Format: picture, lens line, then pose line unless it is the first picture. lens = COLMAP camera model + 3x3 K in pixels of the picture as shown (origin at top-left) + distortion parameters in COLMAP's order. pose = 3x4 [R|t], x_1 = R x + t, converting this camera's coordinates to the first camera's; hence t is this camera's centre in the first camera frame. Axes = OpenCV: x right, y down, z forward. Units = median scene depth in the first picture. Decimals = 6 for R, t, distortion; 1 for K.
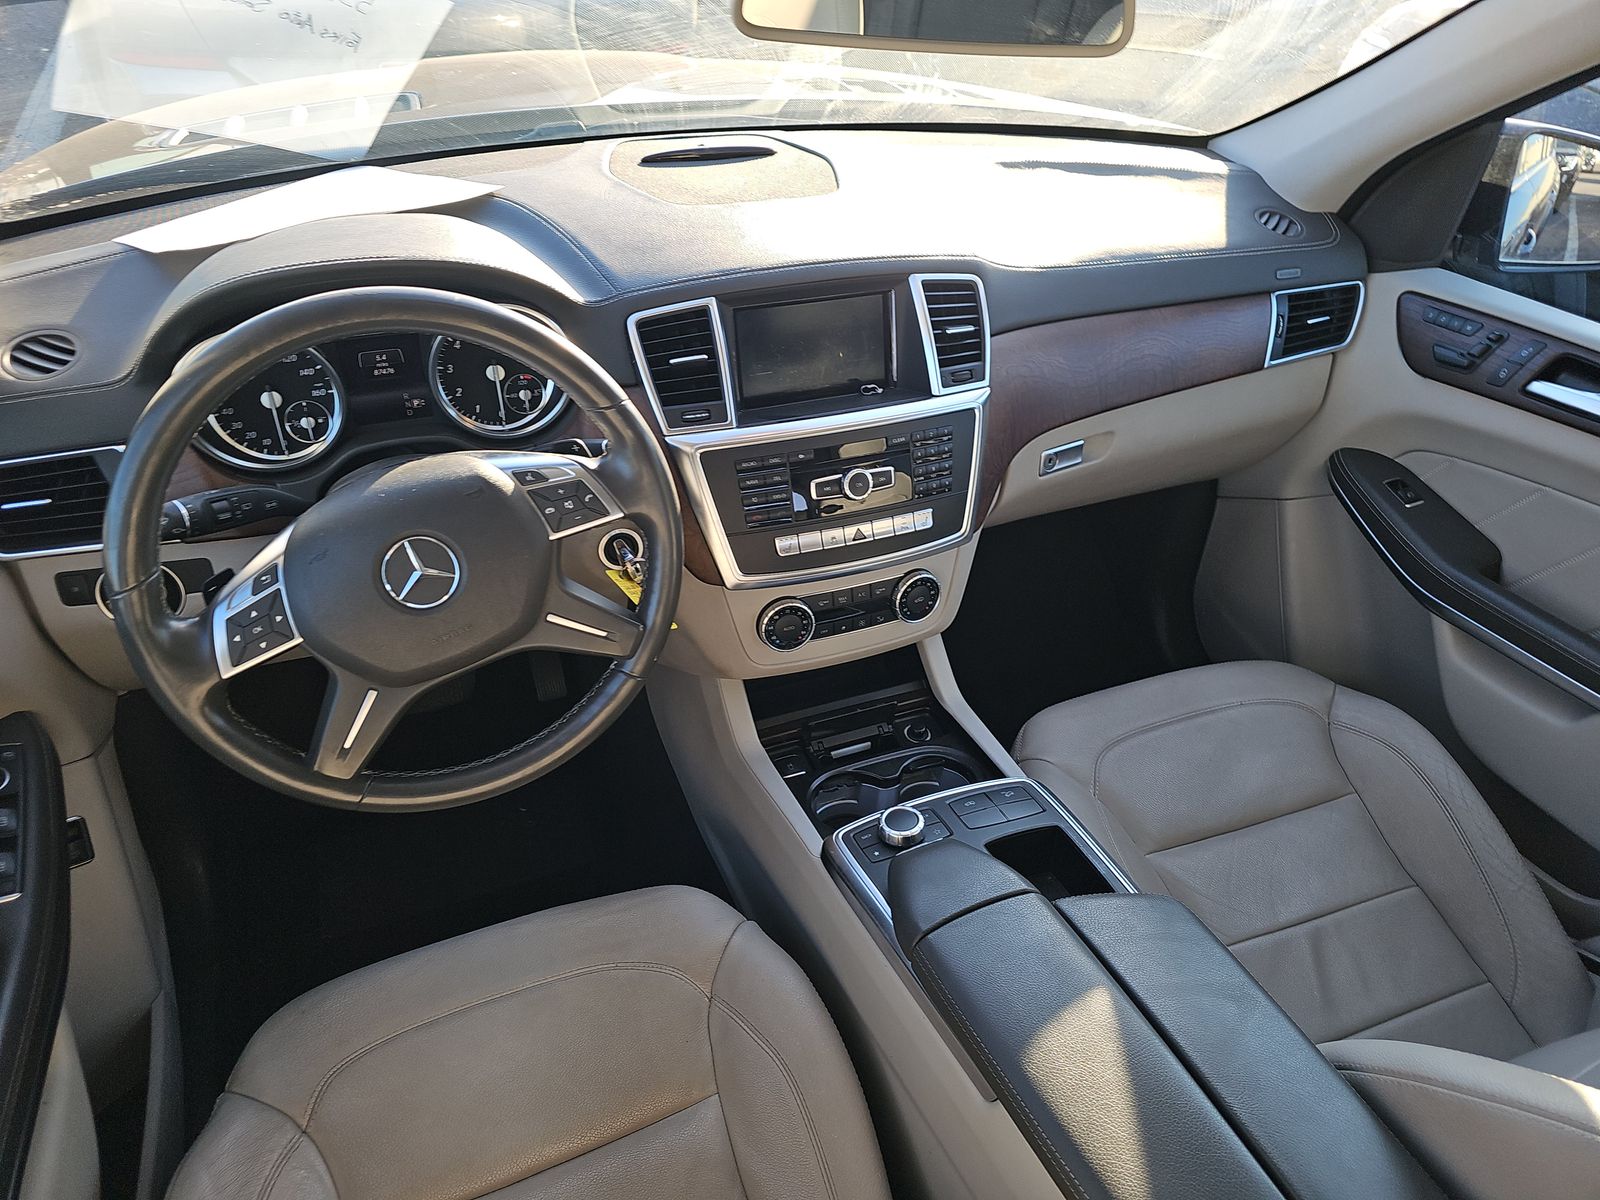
lens RADIAL K [[1101.7, 0, 824.0], [0, 1101.7, 602.0], [0, 0, 1]] dist [0.027530, -0.002620]
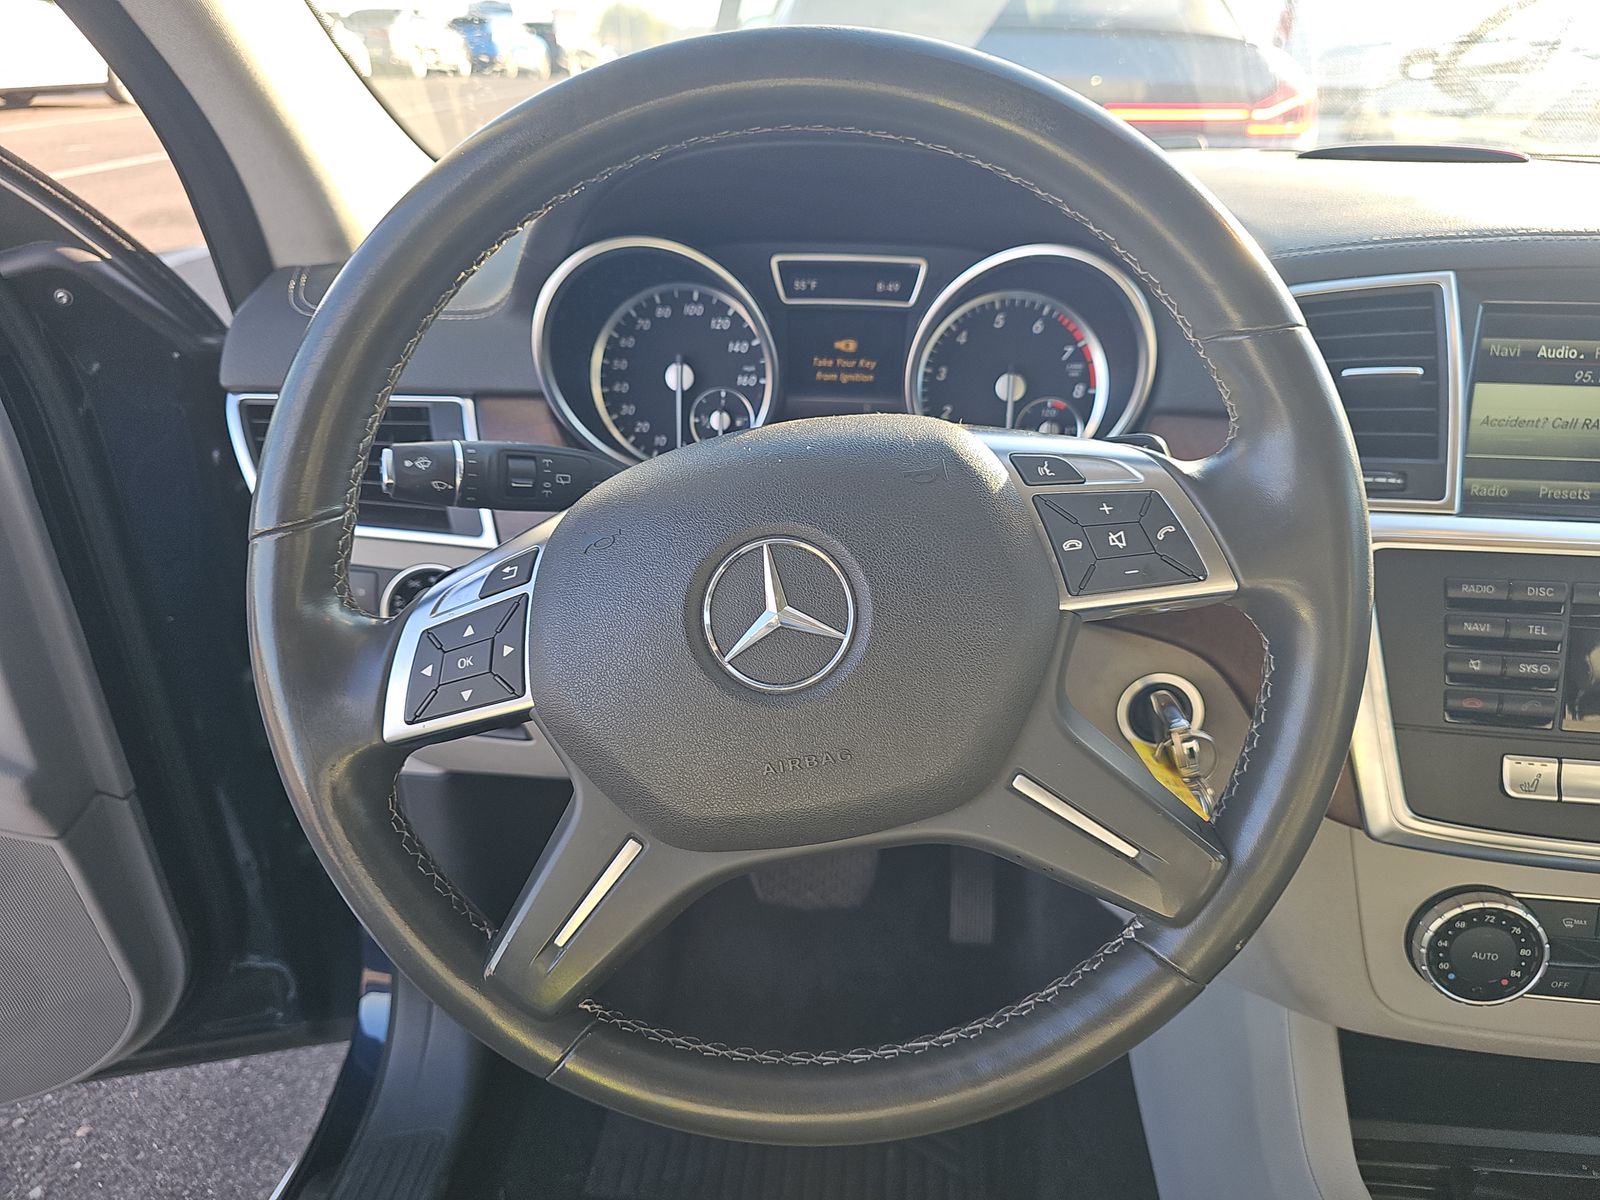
lens RADIAL K [[1101.7, 0, 824.0], [0, 1101.7, 602.0], [0, 0, 1]] dist [0.027530, -0.002620]
pose [[0.894717, 0.165402, -0.414879, -0.124668], [-0.251078, 0.954495, -0.160934, 0.030655], [0.369381, 0.248157, 0.895531, 0.474485]]
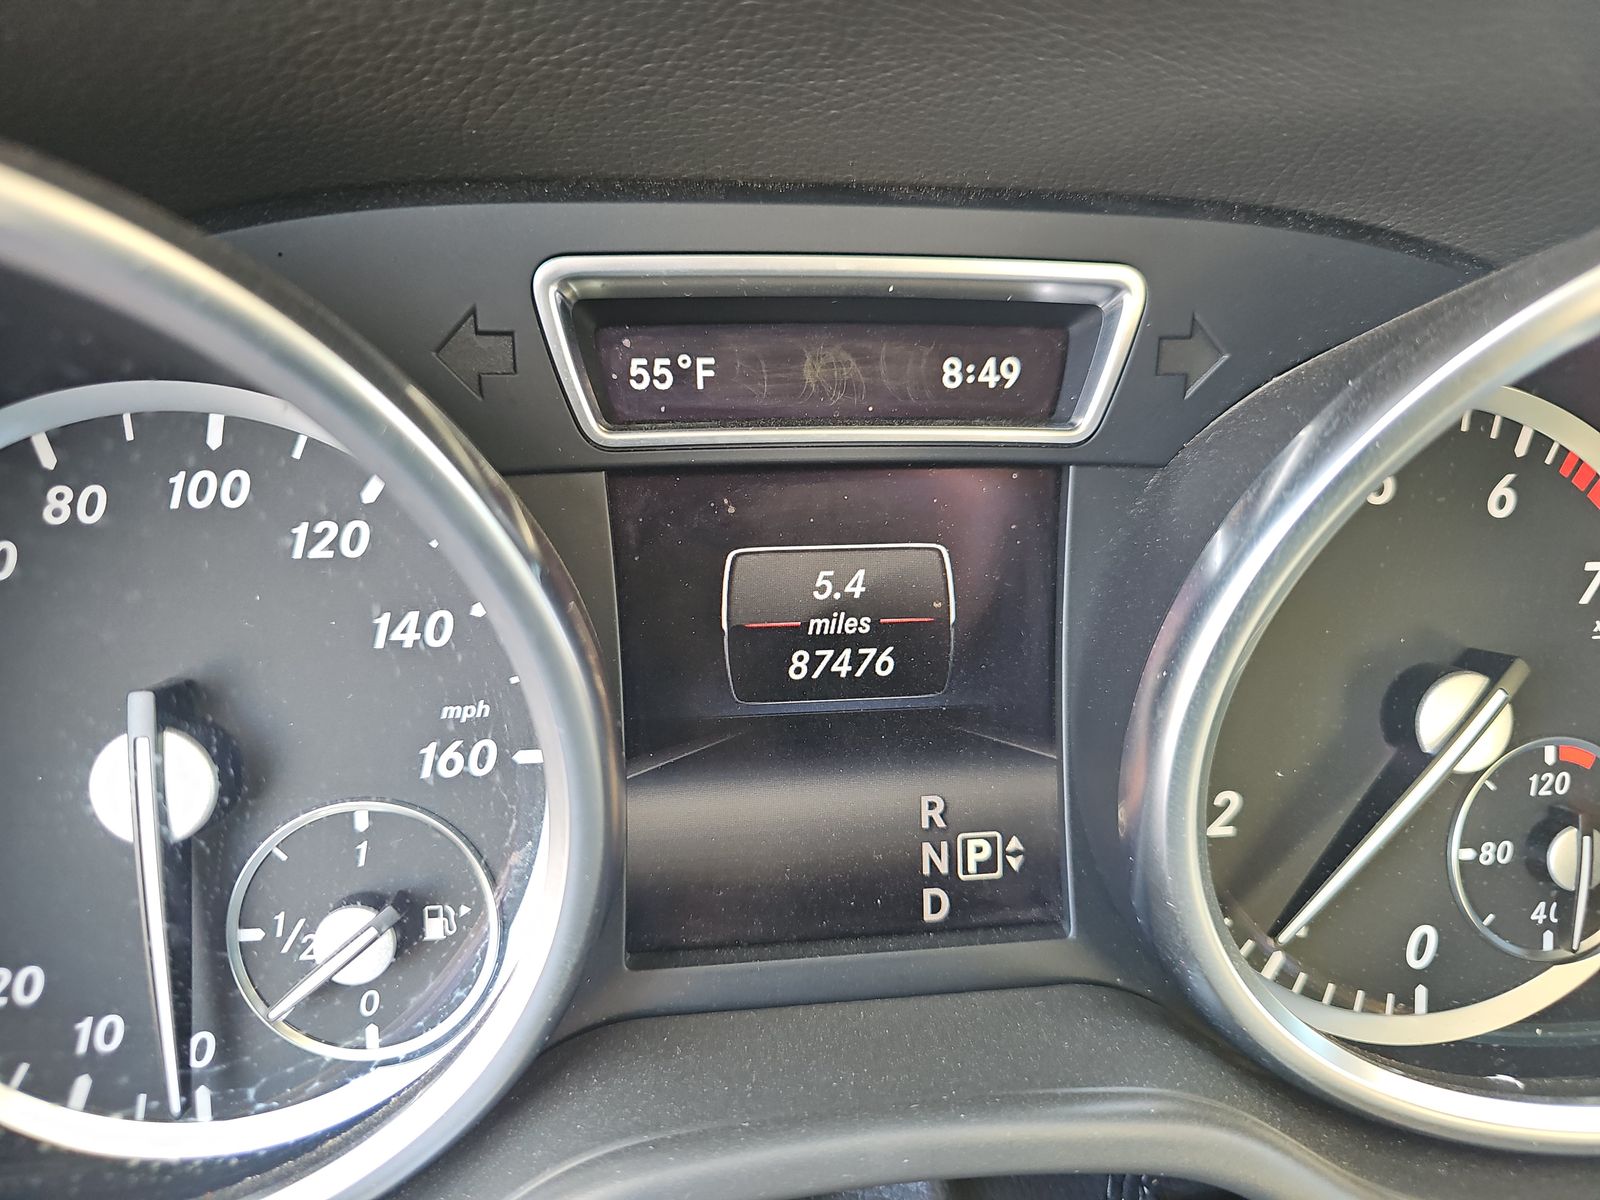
lens RADIAL K [[1082.5, 0, 835.9], [0, 1082.5, 599.9], [0, 0, 1]] dist [-0.030730, -0.000391]
pose [[0.972381, 0.070768, -0.222410, -0.376280], [-0.129973, 0.955682, -0.264157, -0.180165], [0.193860, 0.285768, 0.938485, 0.874109]]
